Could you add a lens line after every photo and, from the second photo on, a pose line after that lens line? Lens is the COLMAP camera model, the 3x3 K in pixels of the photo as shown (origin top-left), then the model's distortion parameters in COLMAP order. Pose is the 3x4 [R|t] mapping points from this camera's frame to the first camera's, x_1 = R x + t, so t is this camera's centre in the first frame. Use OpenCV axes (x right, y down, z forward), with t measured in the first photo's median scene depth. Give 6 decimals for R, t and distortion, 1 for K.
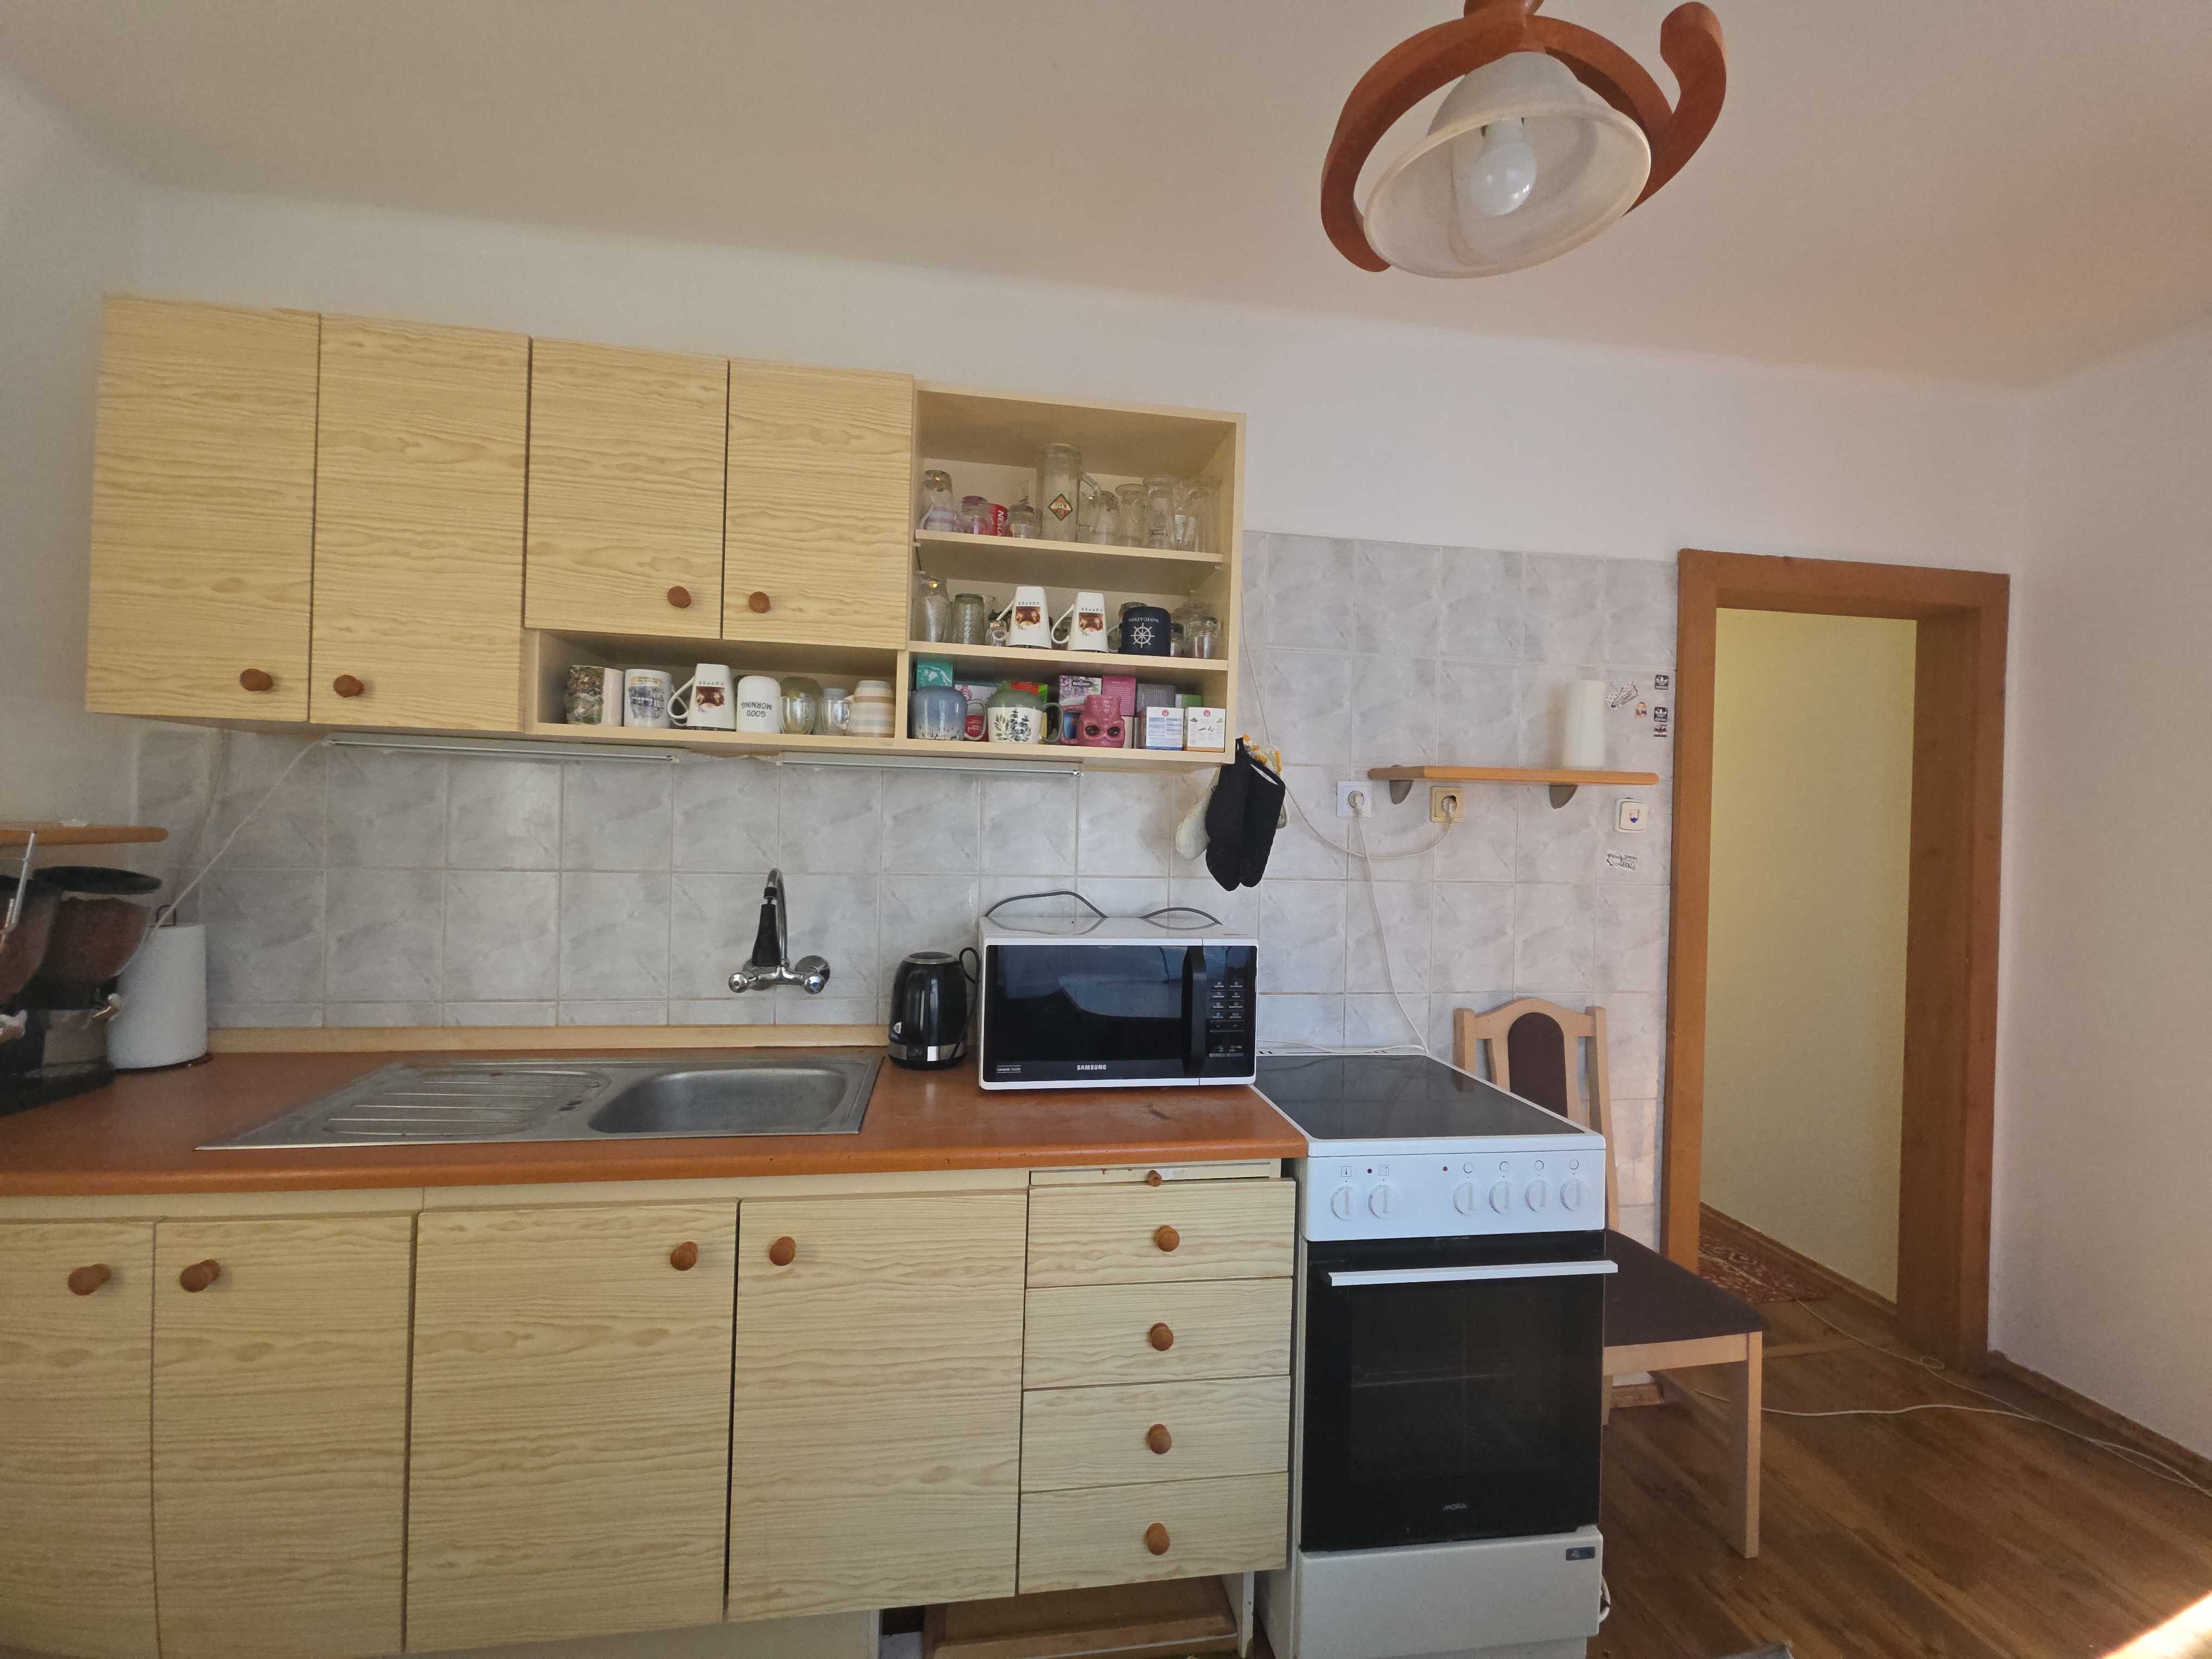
lens RADIAL K [[877.6, 0, 1069.5], [0, 877.6, 825.3], [0, 0, 1]] dist [0.002427, -0.003416]
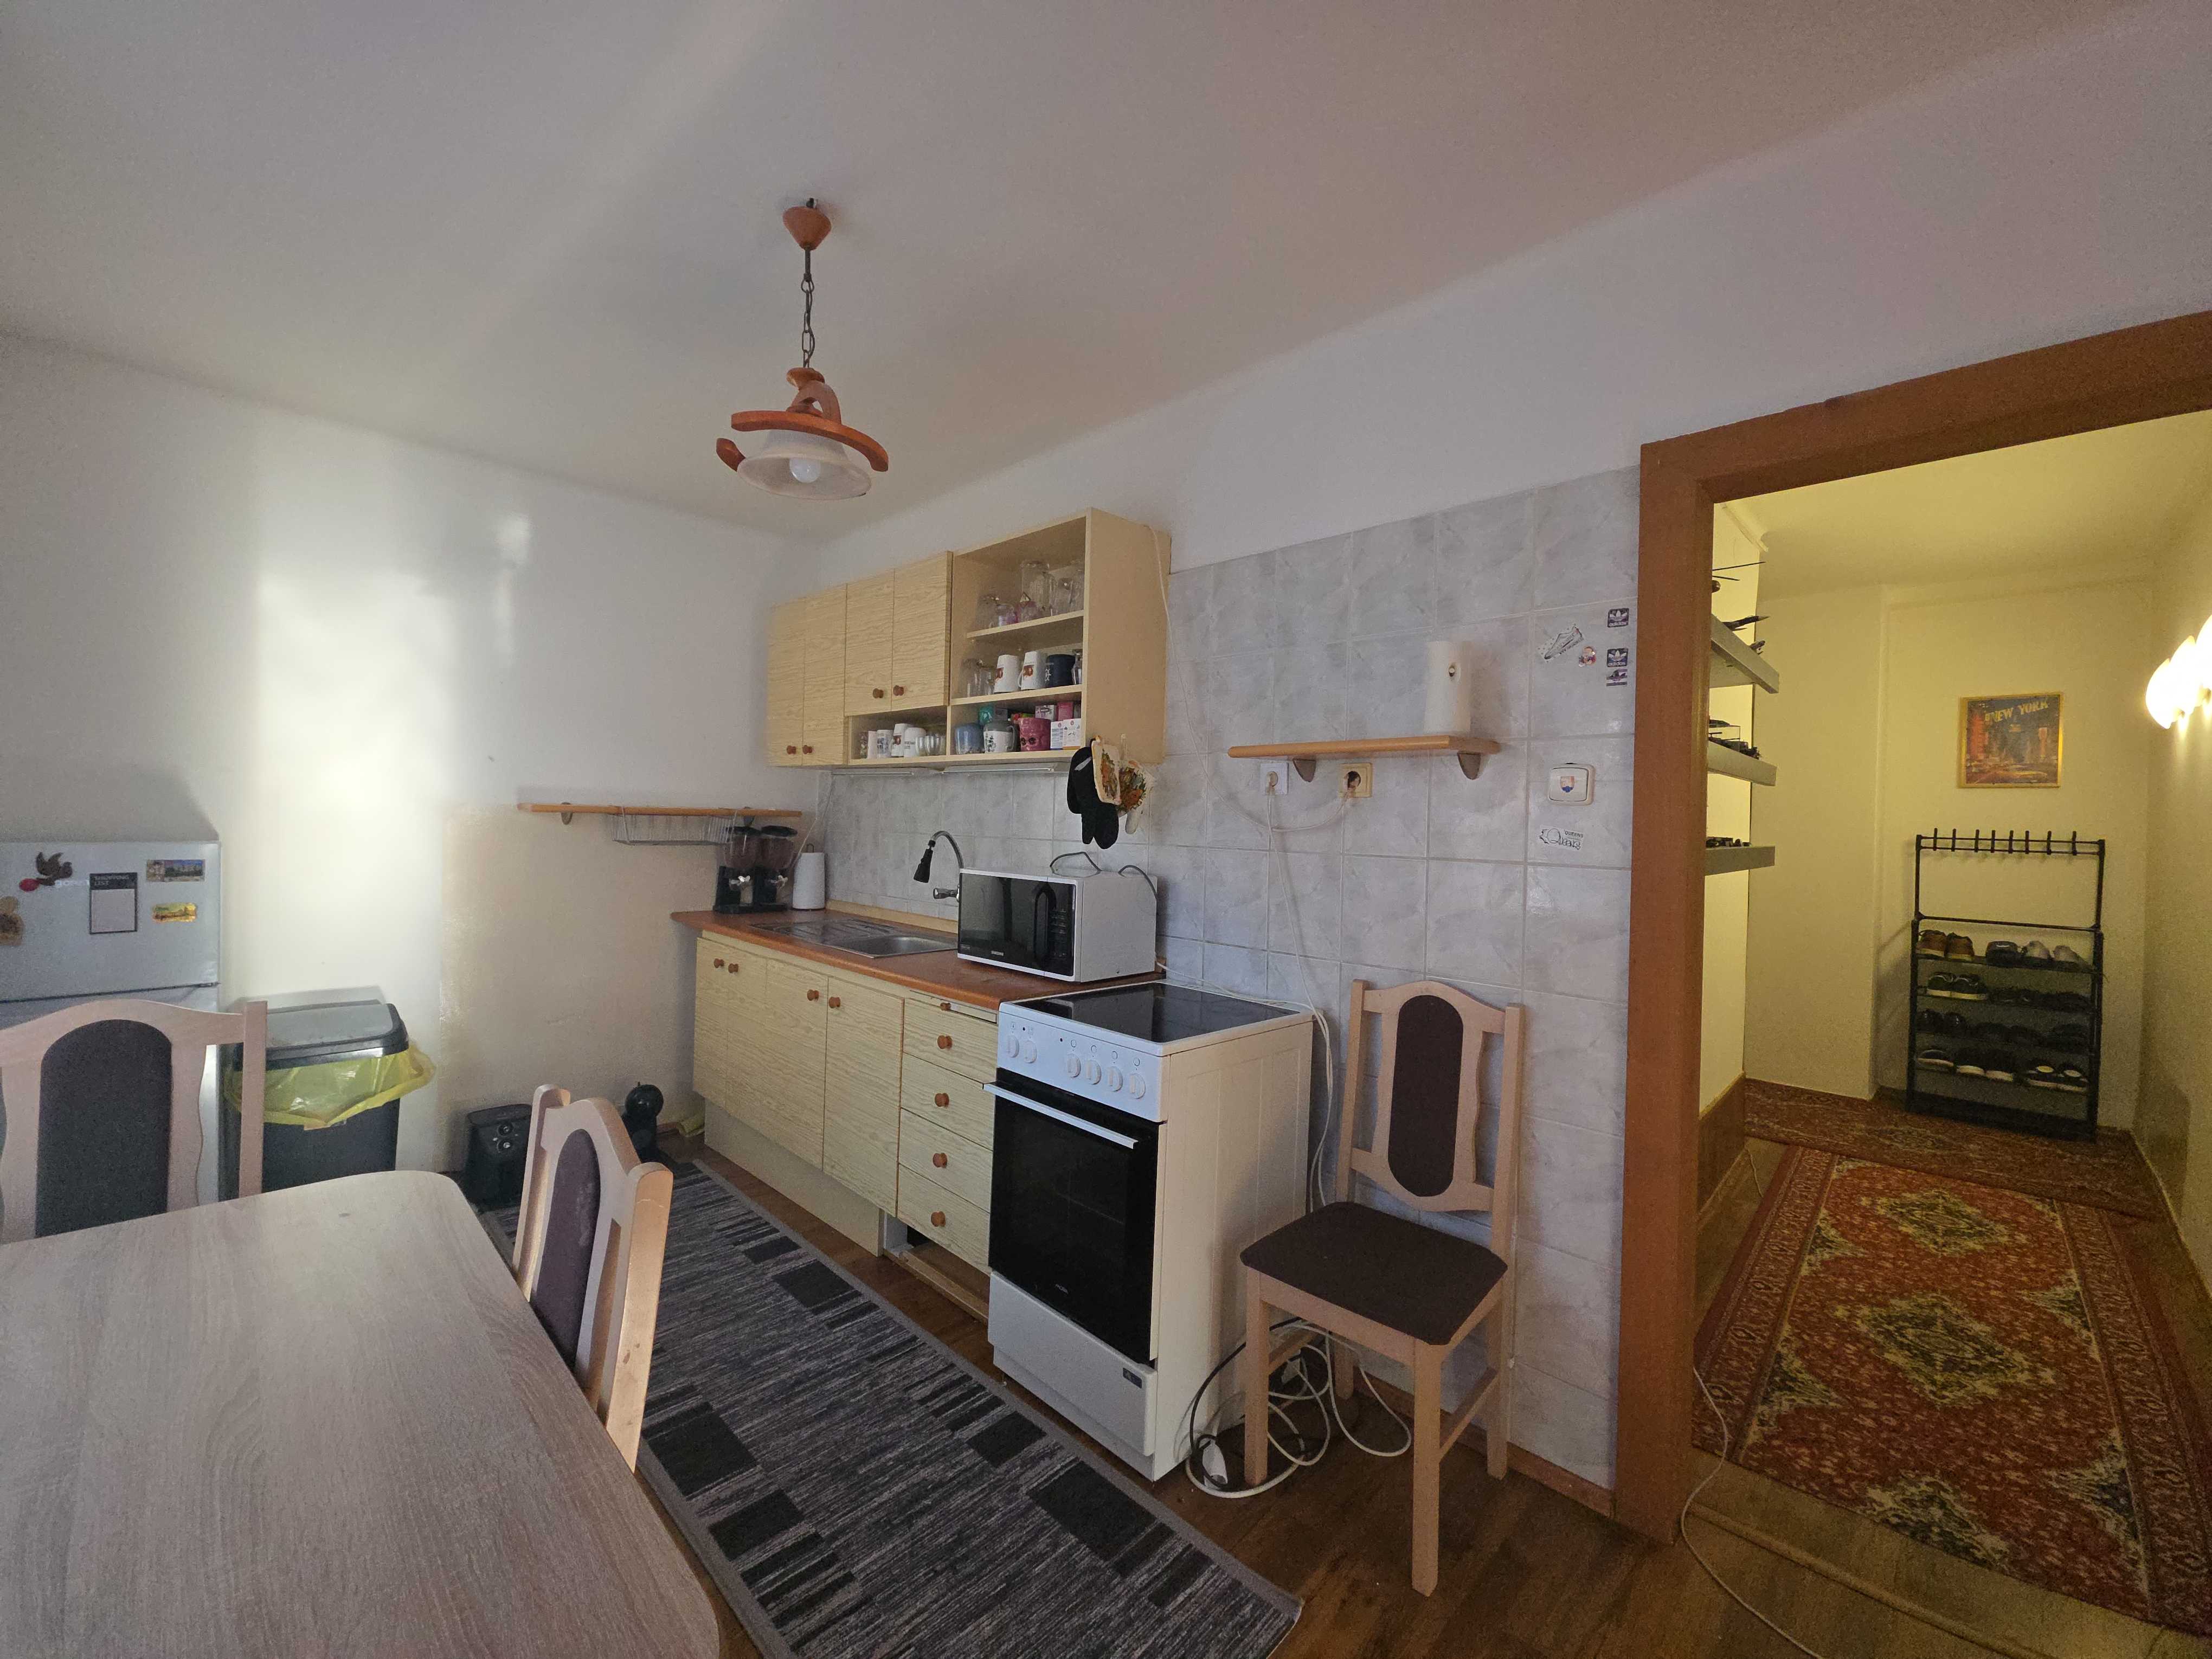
lens RADIAL K [[877.6, 0, 1099.6], [0, 877.6, 825.2], [0, 0, 1]] dist [0.002427, -0.003416]
pose [[0.599160, -0.002205, -0.800626, 1.182708], [-0.013874, 0.999817, -0.013137, 0.051555], [0.800509, 0.018979, 0.599020, 0.157805]]
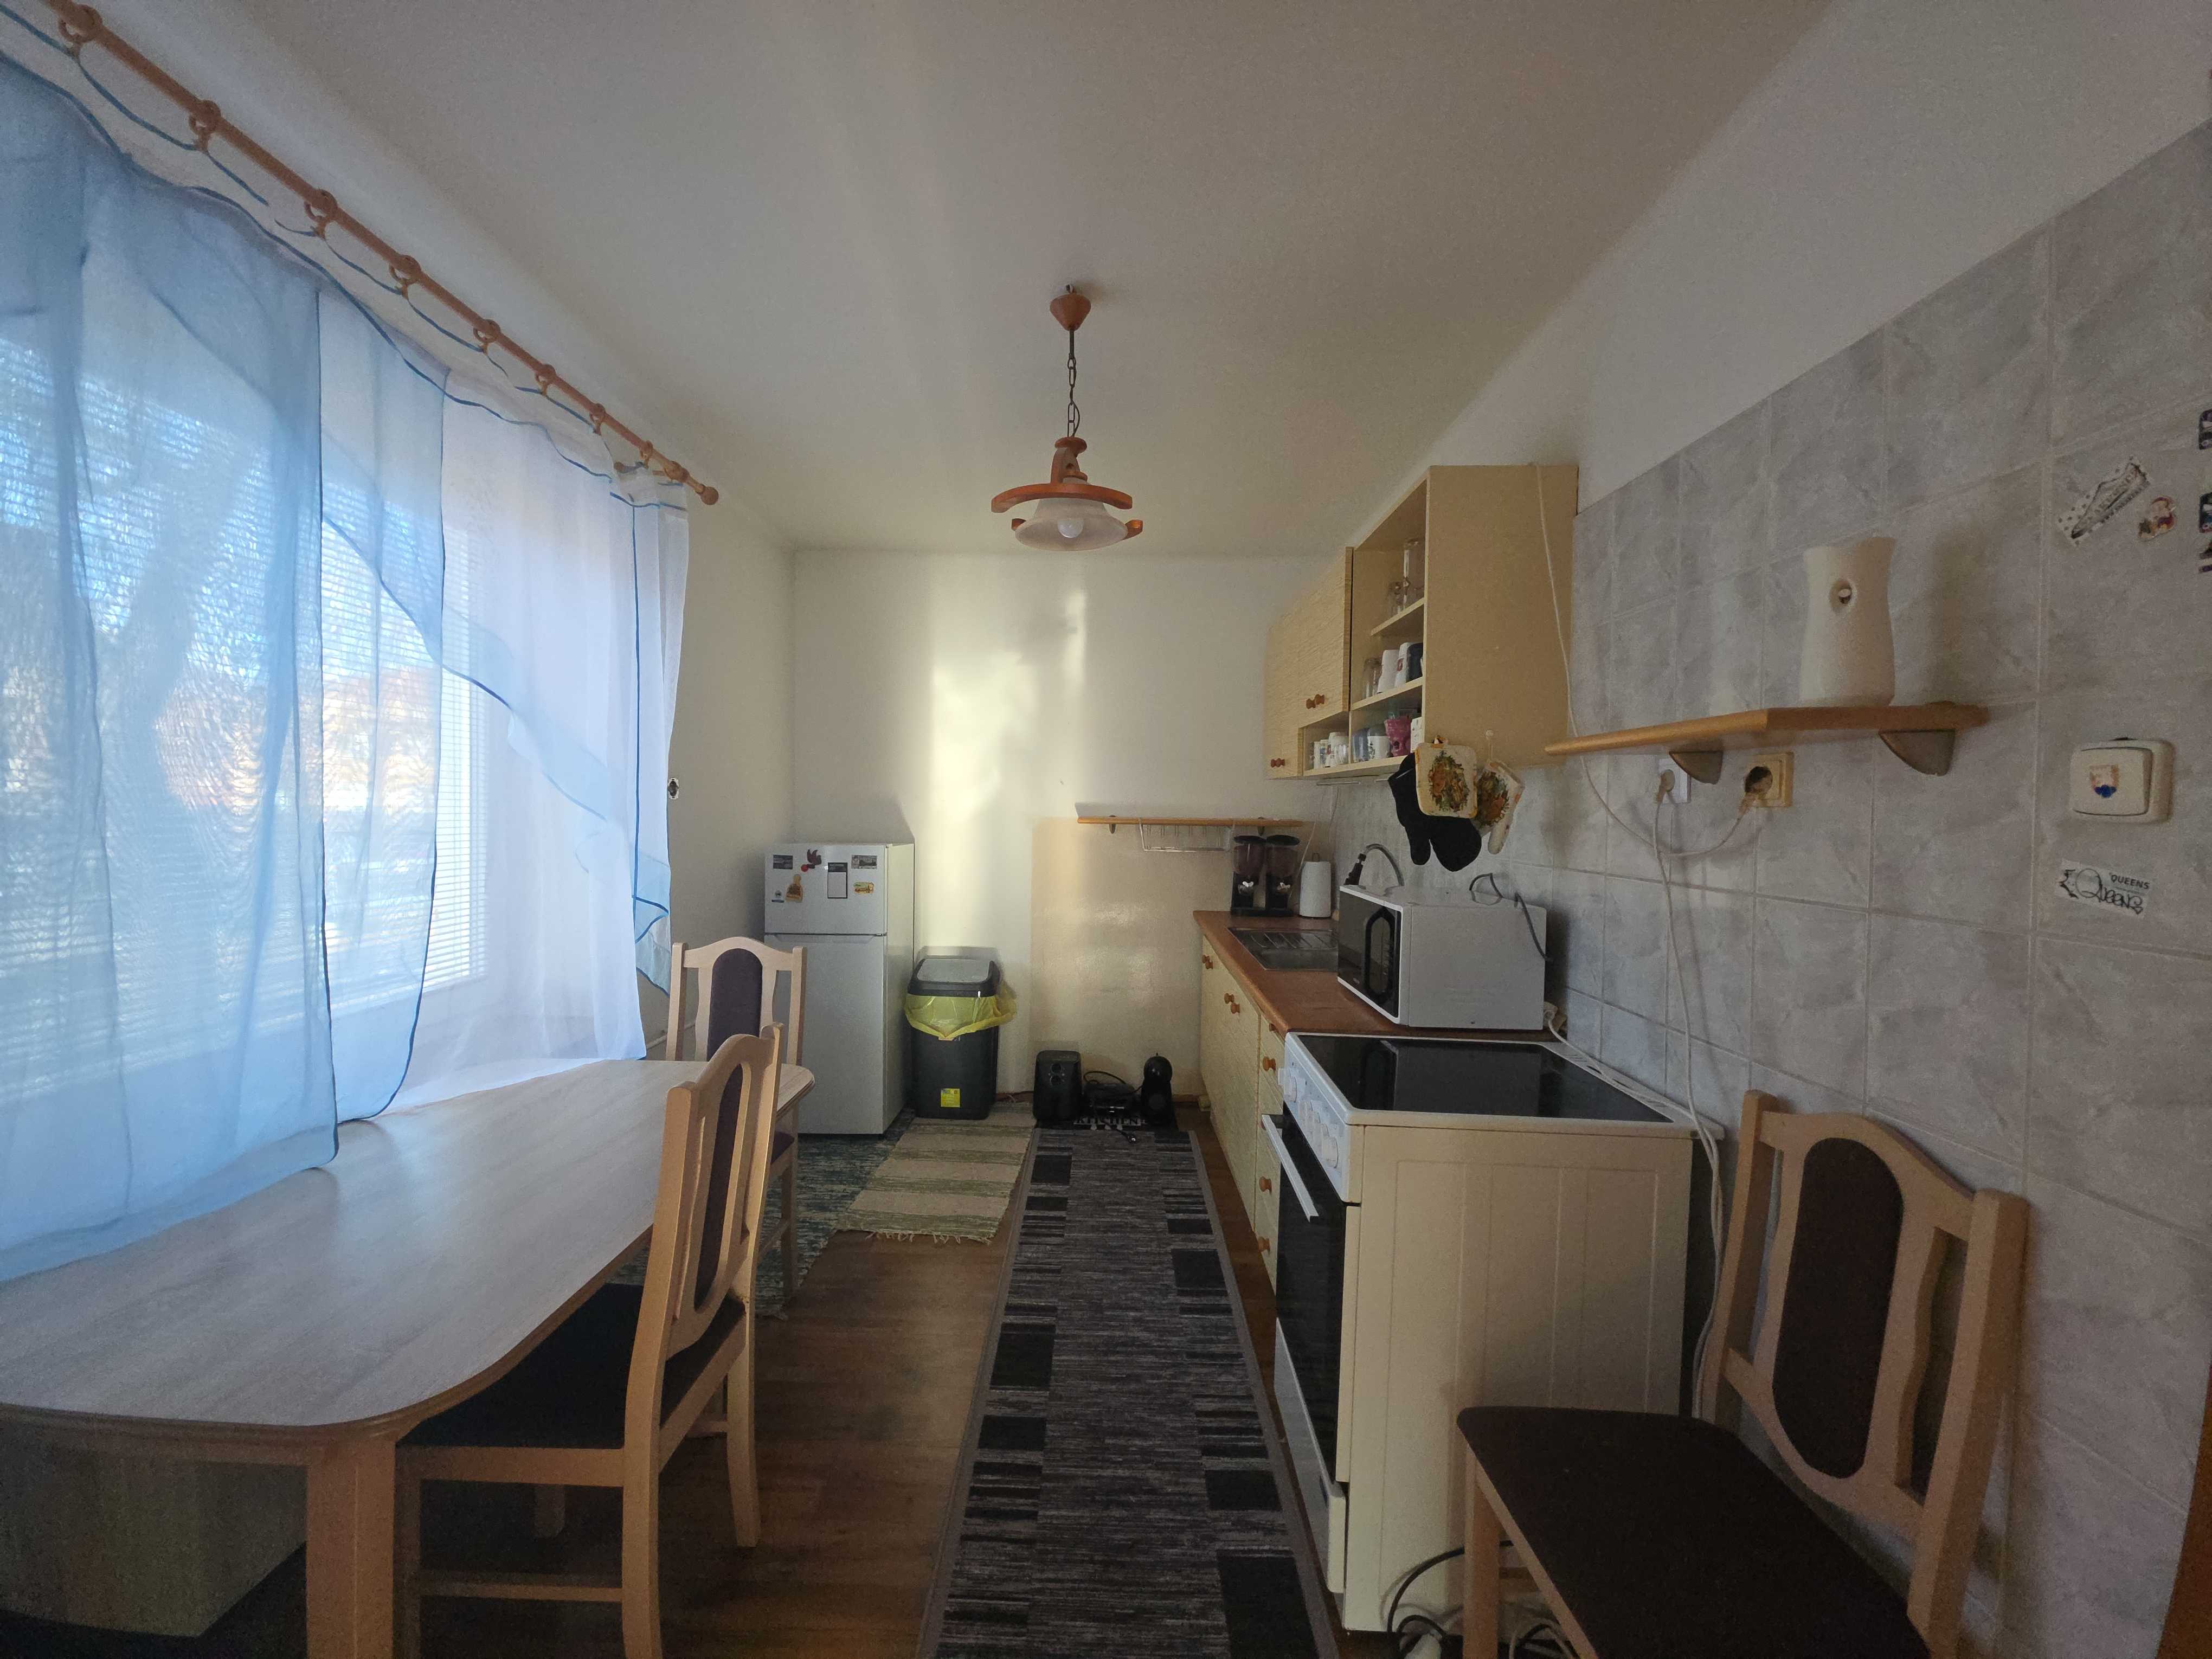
lens RADIAL K [[877.6, 0, 1093.1], [0, 877.6, 822.8], [0, 0, 1]] dist [0.002427, -0.003416]
pose [[-0.166487, -0.006692, -0.986021, 1.283443], [-0.022734, 0.999737, -0.002946, 0.023985], [0.985781, 0.021926, -0.166596, 0.669464]]
